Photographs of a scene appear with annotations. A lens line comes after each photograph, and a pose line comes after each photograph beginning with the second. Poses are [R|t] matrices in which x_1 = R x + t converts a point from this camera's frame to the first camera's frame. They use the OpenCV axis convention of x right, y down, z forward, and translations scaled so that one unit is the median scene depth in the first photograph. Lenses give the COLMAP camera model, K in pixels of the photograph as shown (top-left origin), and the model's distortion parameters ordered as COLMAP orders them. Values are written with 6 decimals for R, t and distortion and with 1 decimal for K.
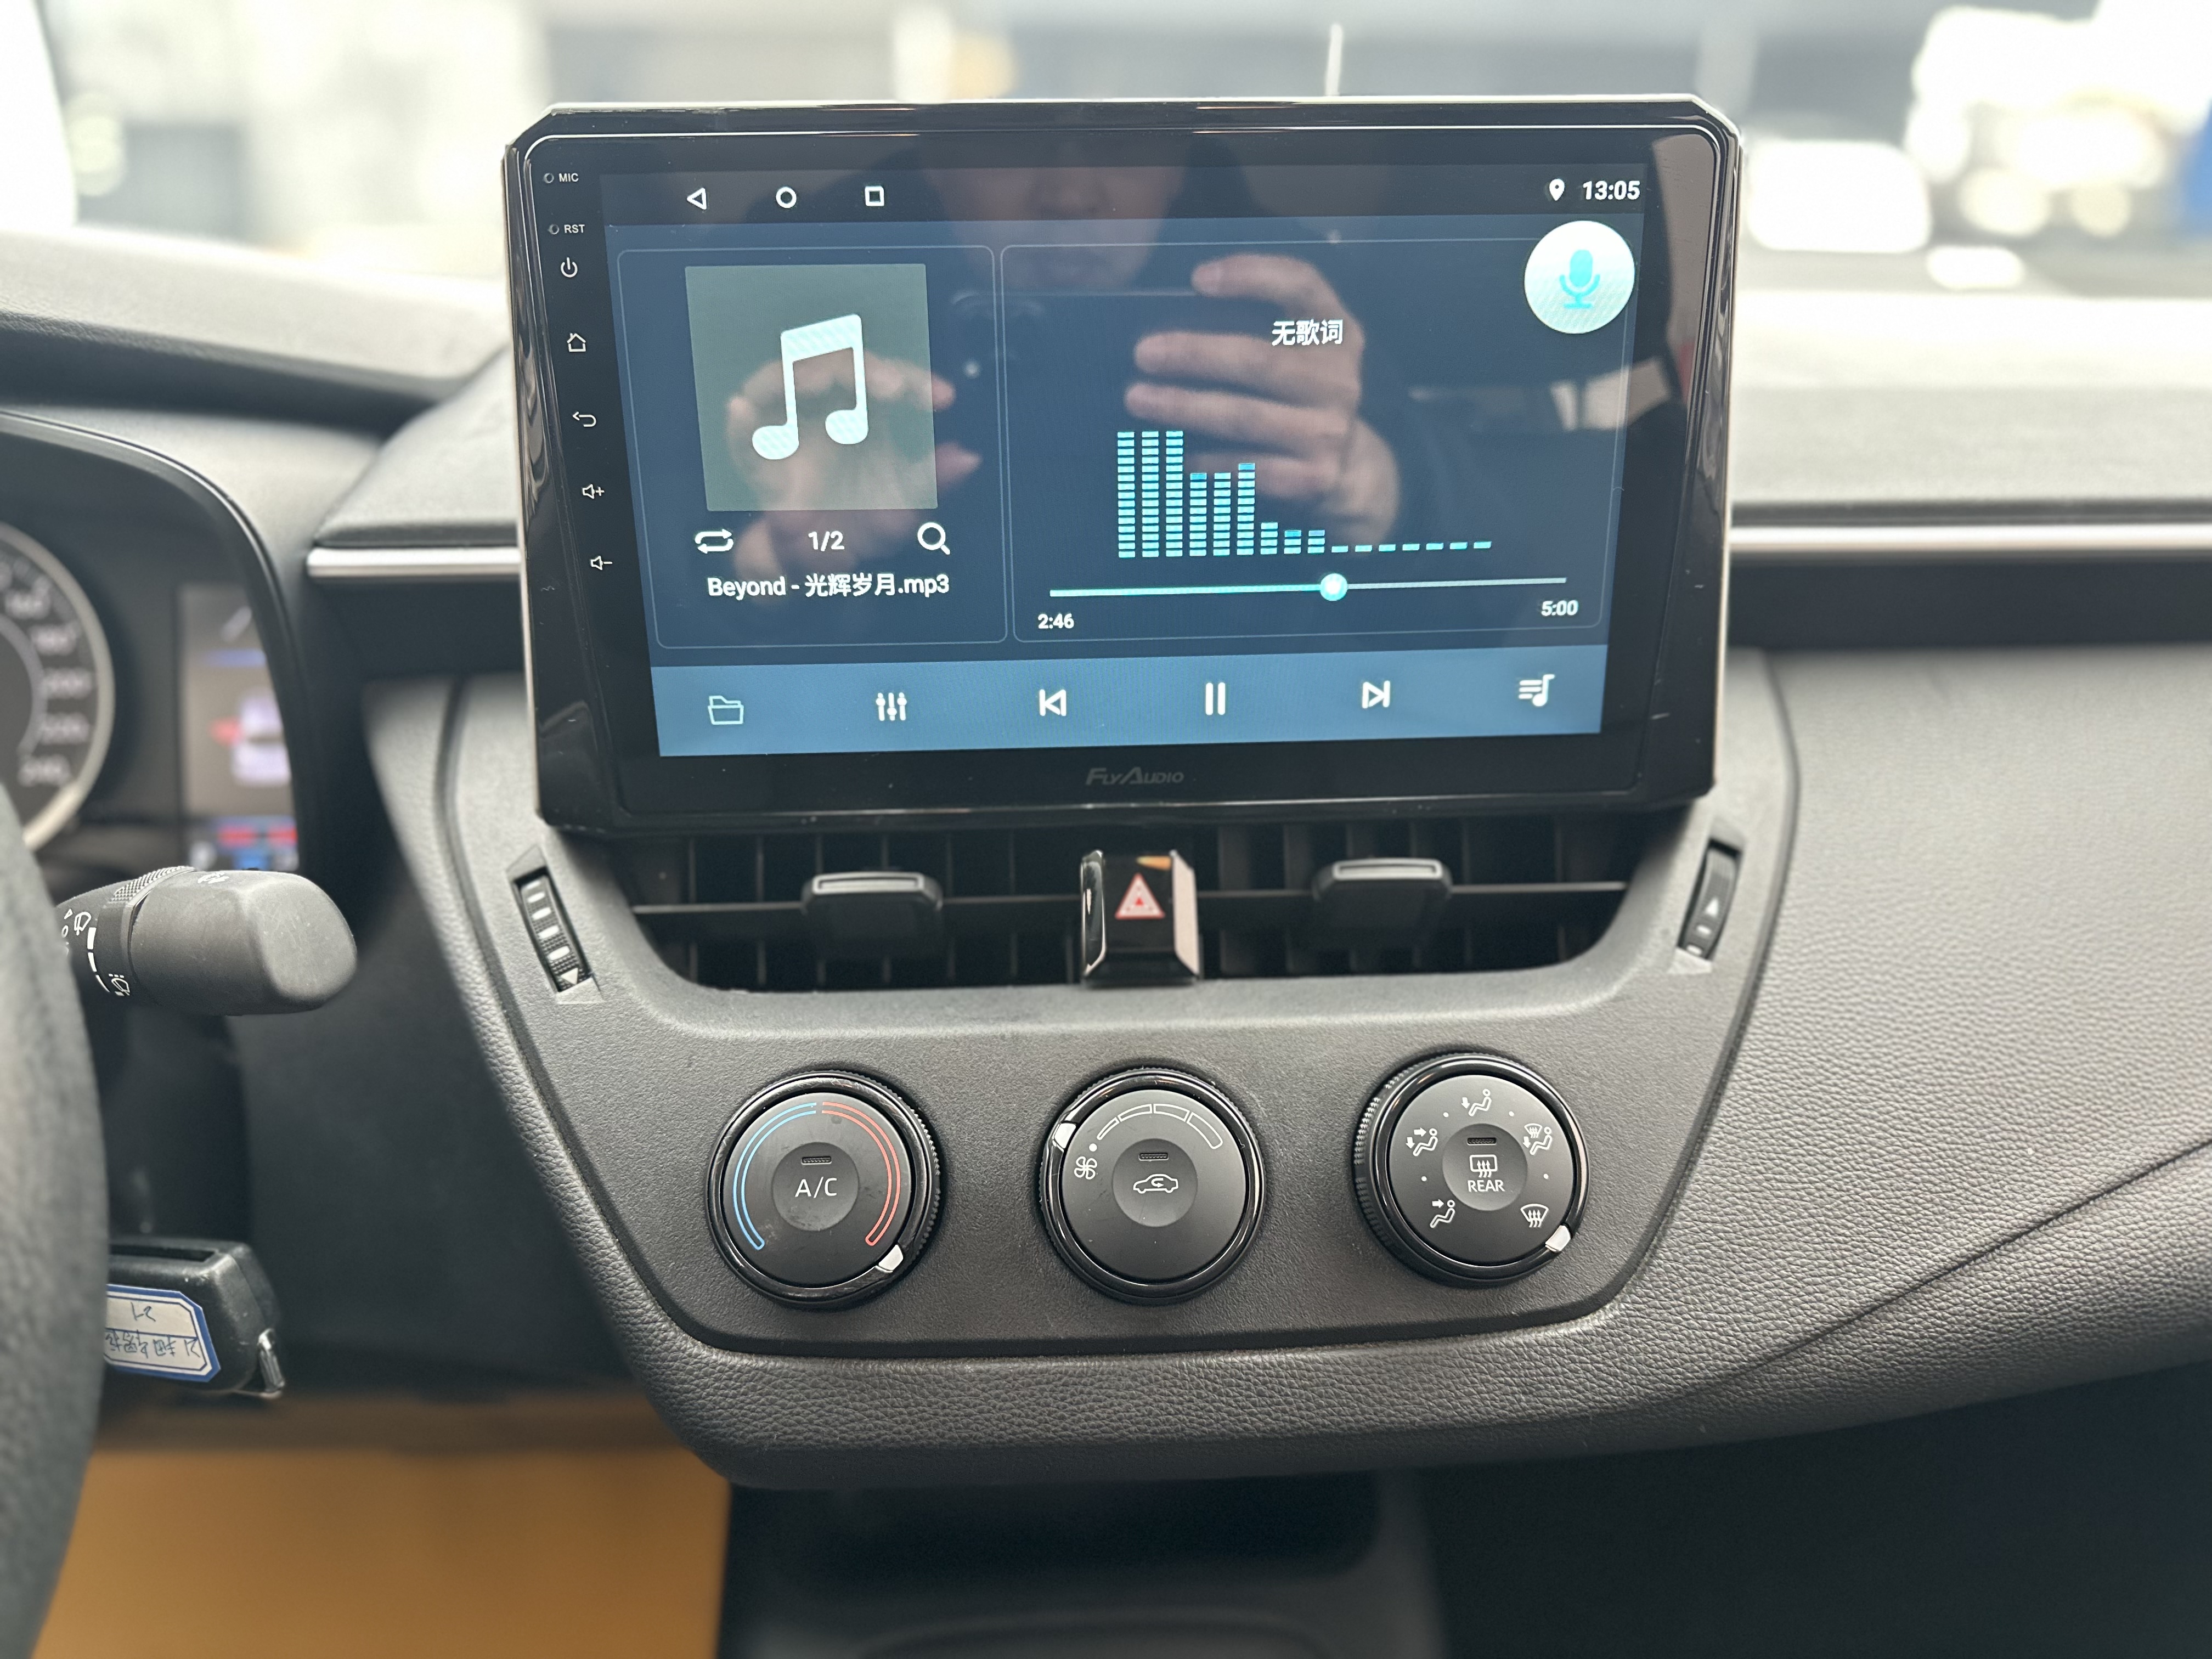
lens RADIAL K [[1579.5, 0, 1124.6], [0, 1579.5, 841.0], [0, 0, 1]] dist [0.016811, -0.032434]
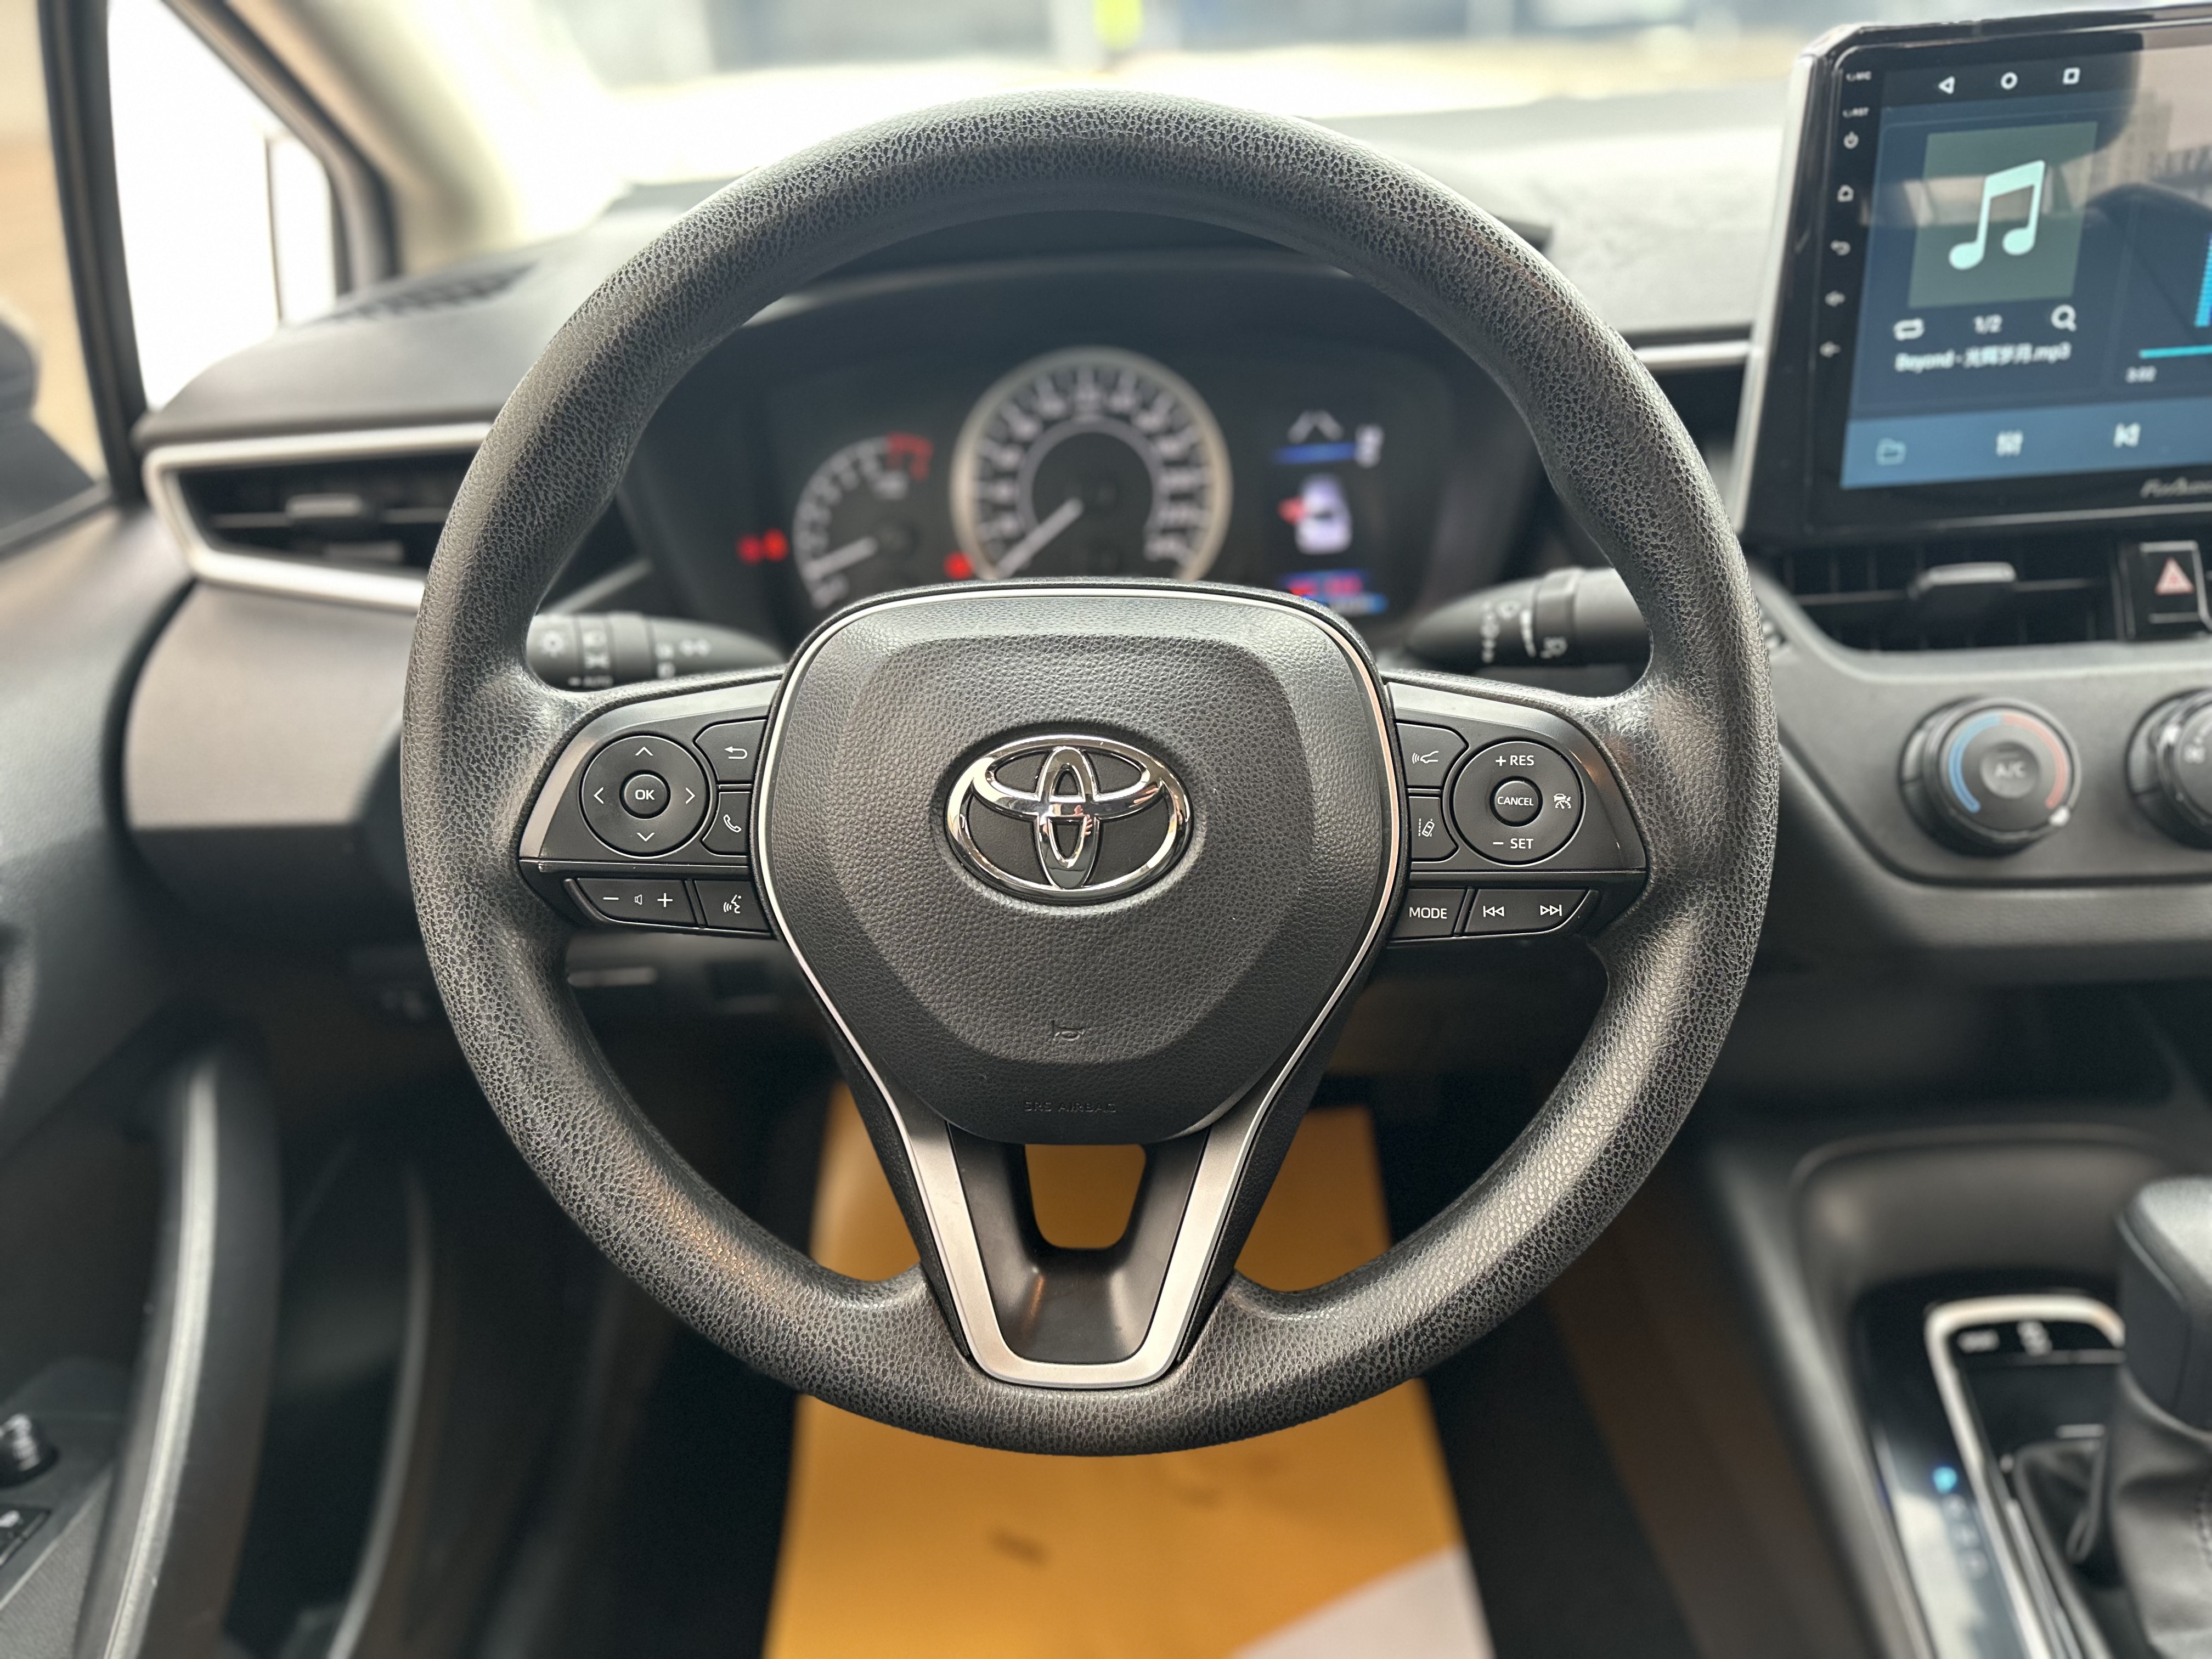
lens RADIAL K [[1660.1, 0, 1076.6], [0, 1660.1, 873.8], [0, 0, 1]] dist [0.056823, -0.084752]
pose [[0.991984, -0.022767, -0.124292, -0.804413], [0.036984, 0.992872, 0.113304, 0.096613], [0.120826, -0.116993, 0.985755, -0.622457]]
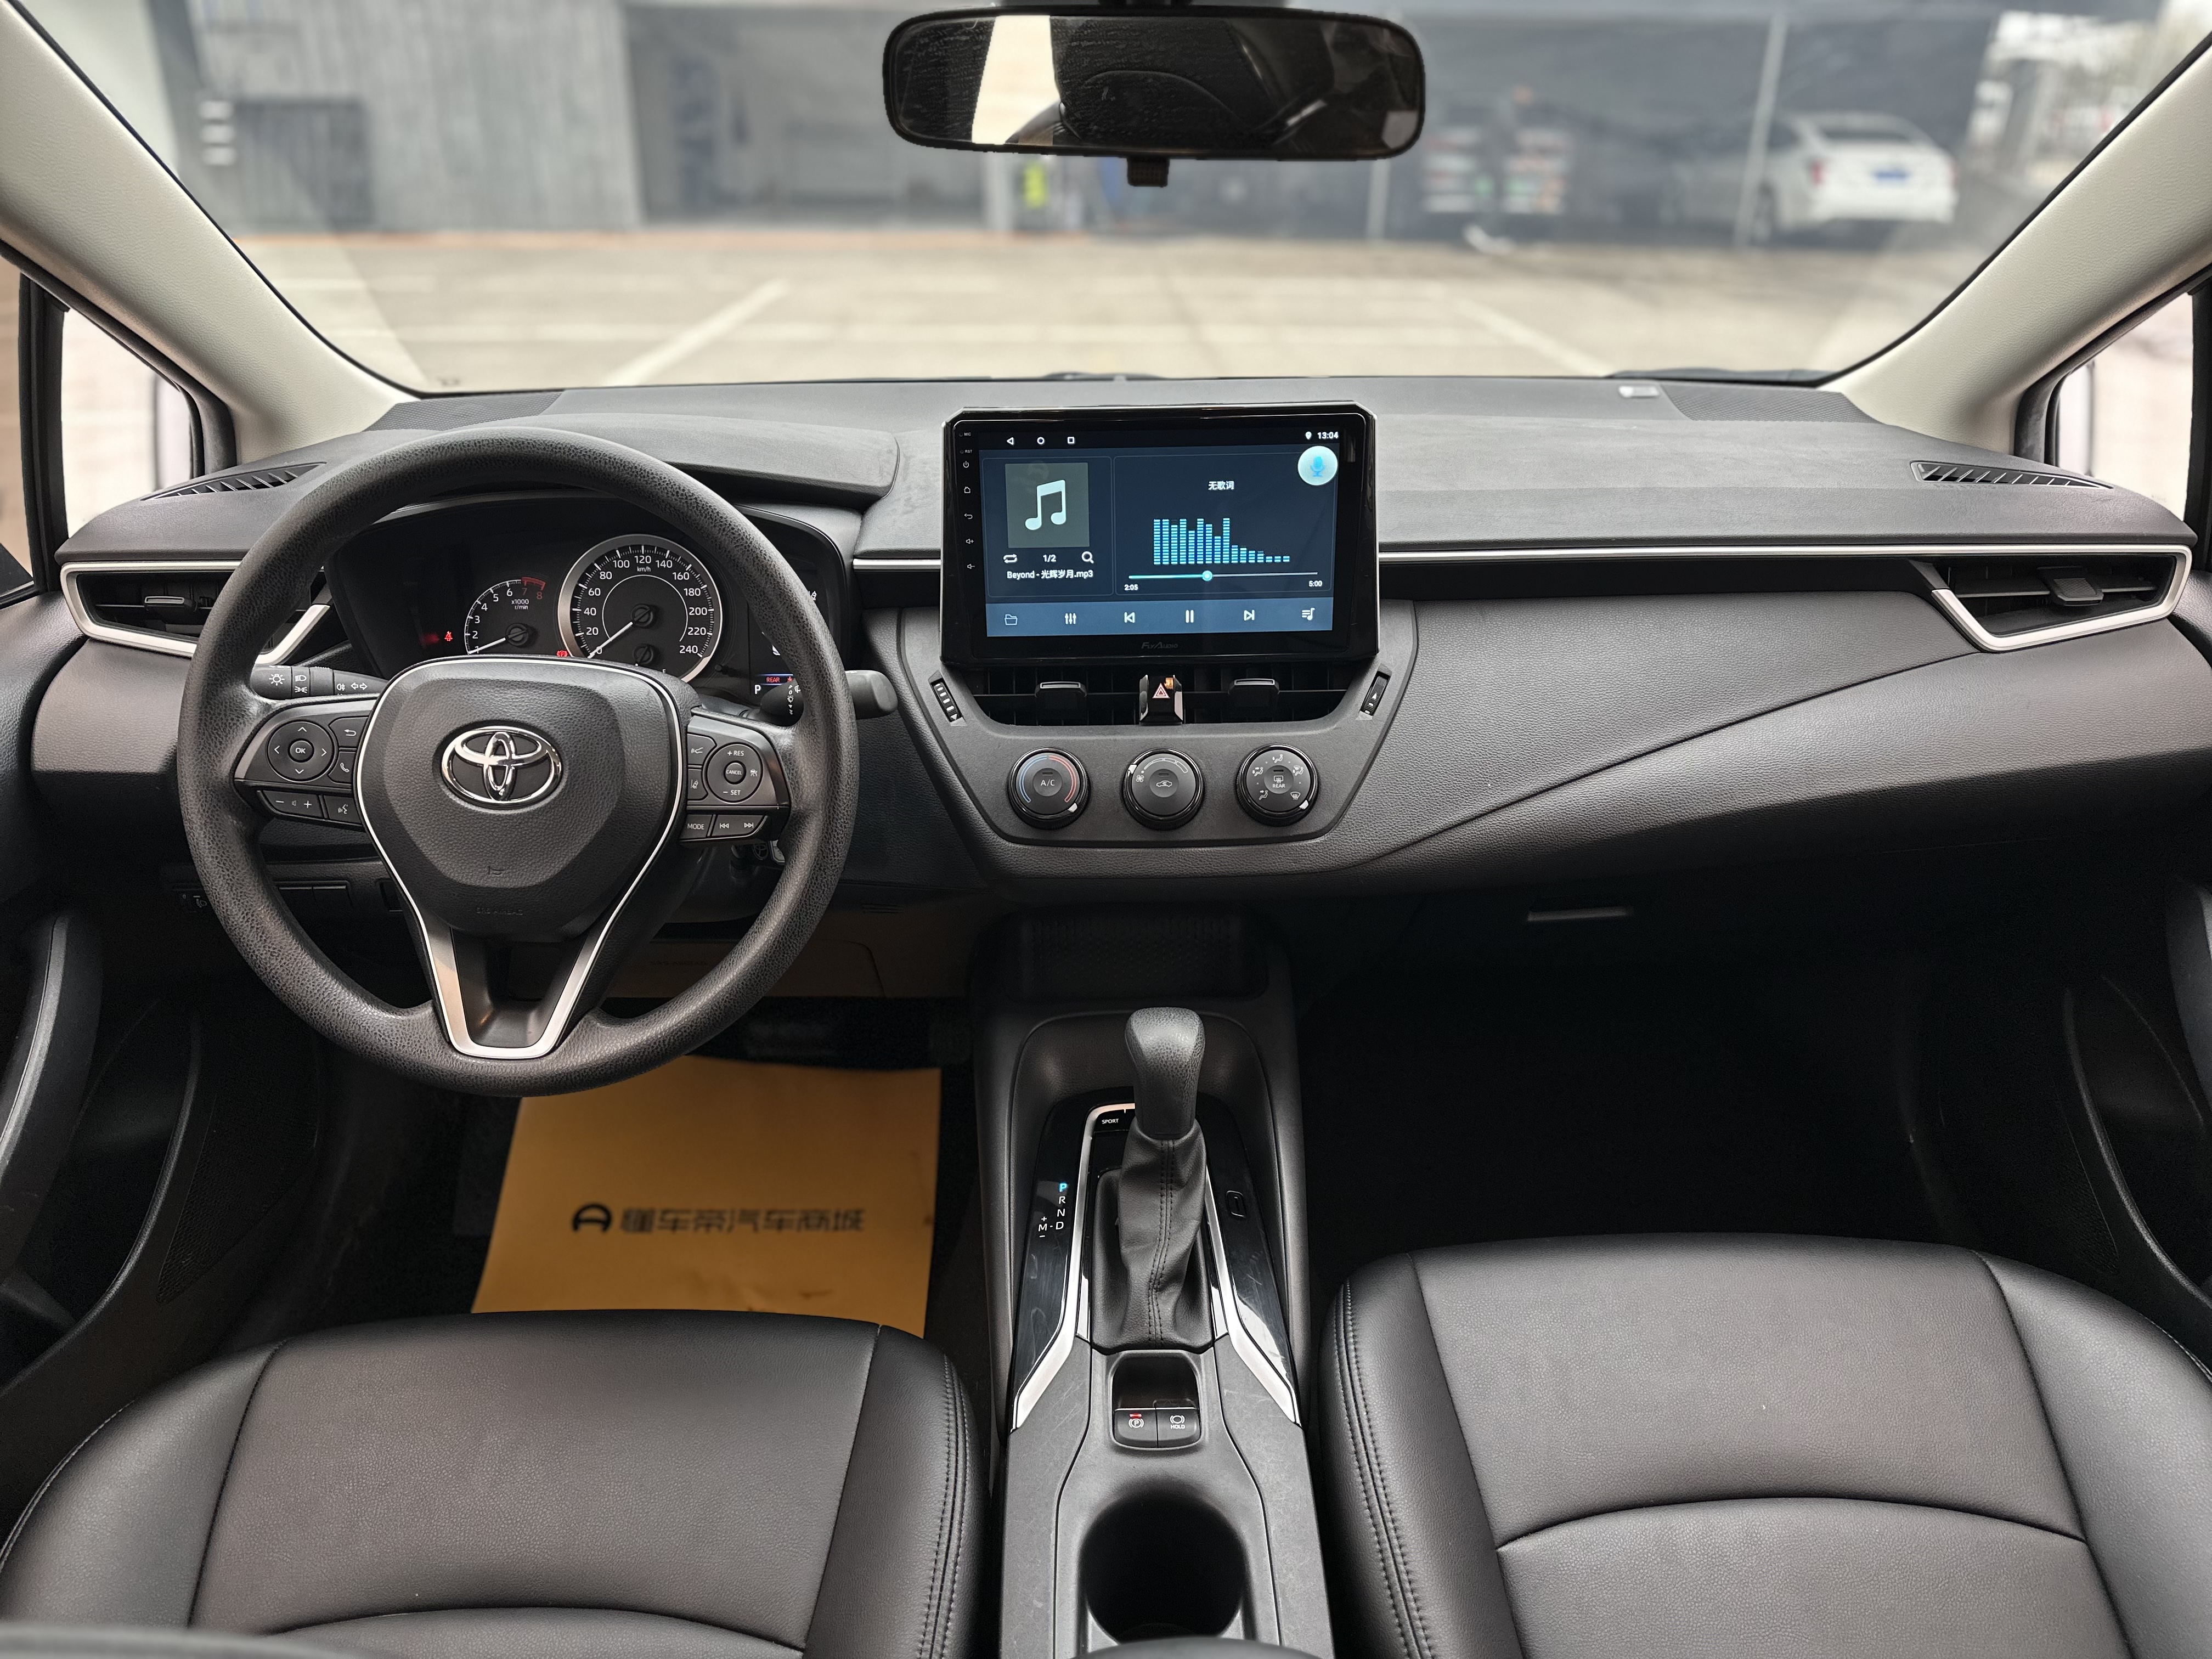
lens RADIAL K [[1579.5, 0, 1117.5], [0, 1579.5, 852.8], [0, 0, 1]] dist [0.016811, -0.032434]
pose [[0.999226, 0.011910, -0.037489, 0.040774], [-0.010676, 0.999400, 0.032947, 0.230986], [0.037859, -0.032522, 0.998754, -1.756448]]
